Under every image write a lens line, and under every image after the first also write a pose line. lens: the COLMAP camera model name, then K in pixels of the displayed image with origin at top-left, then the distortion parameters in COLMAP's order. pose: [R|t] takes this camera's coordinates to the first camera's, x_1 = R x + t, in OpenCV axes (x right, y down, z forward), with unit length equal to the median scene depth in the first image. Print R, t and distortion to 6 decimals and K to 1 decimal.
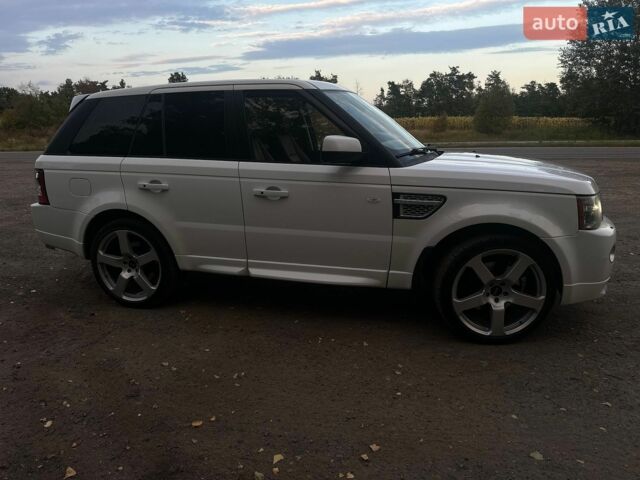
lens RADIAL K [[458.7, 0, 323.8], [0, 458.7, 241.5], [0, 0, 1]] dist [0.050272, -0.057765]
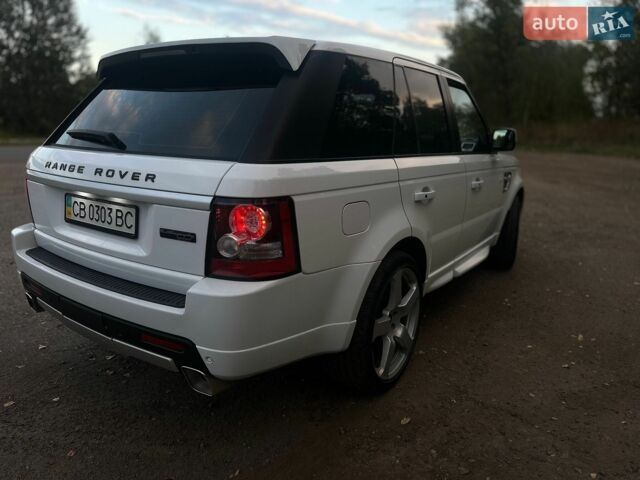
lens RADIAL K [[458.7, 0, 318.9], [0, 458.7, 239.5], [0, 0, 1]] dist [0.050272, -0.057765]
pose [[0.321400, -0.204023, 0.924704, -1.068265], [0.208898, 0.967732, 0.140910, -0.182305], [-0.923615, 0.147880, 0.353649, 0.875143]]
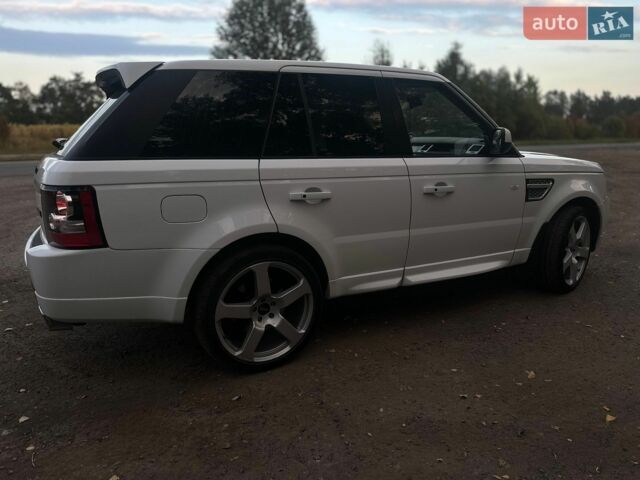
lens RADIAL K [[458.7, 0, 326.0], [0, 458.7, 240.6], [0, 0, 1]] dist [0.050272, -0.057765]
pose [[0.724067, -0.147498, 0.673774, -0.836803], [0.164365, 0.985623, 0.039132, -0.069154], [-0.669859, 0.082410, 0.737900, 0.418210]]
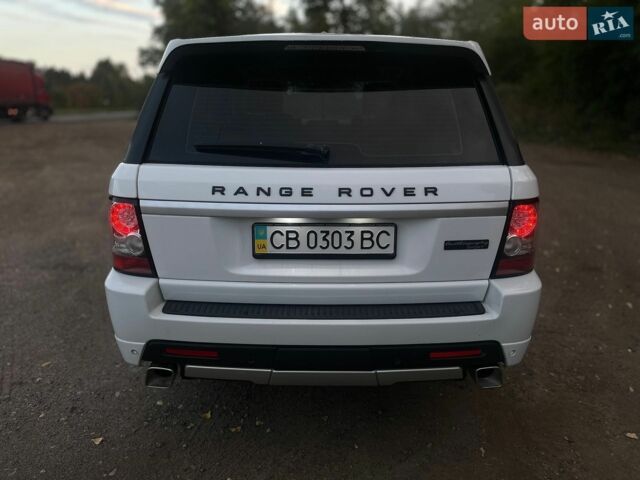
lens RADIAL K [[458.7, 0, 323.3], [0, 458.7, 235.9], [0, 0, 1]] dist [0.050272, -0.057765]
pose [[-0.280724, -0.255165, 0.925249, -1.072133], [0.236930, 0.915755, 0.324432, -0.344963], [-0.930085, 0.310295, -0.196619, 1.395162]]
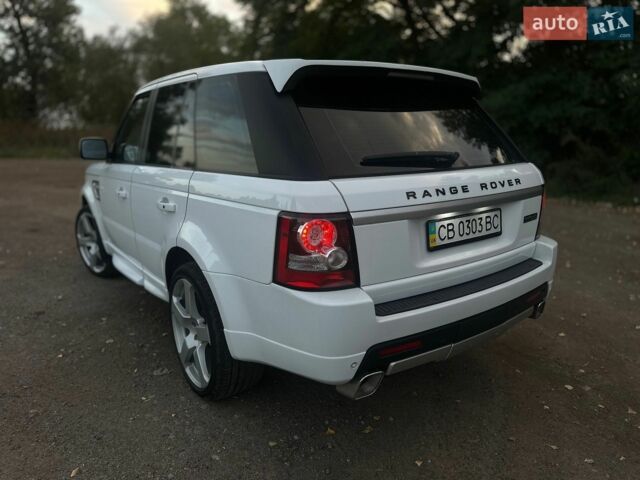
lens RADIAL K [[458.7, 0, 321.5], [0, 458.7, 239.3], [0, 0, 1]] dist [0.050272, -0.057765]
pose [[-0.791428, -0.114437, 0.600454, -0.846528], [0.174798, 0.898928, 0.401714, -0.441346], [-0.585736, 0.422886, -0.691434, 1.818430]]
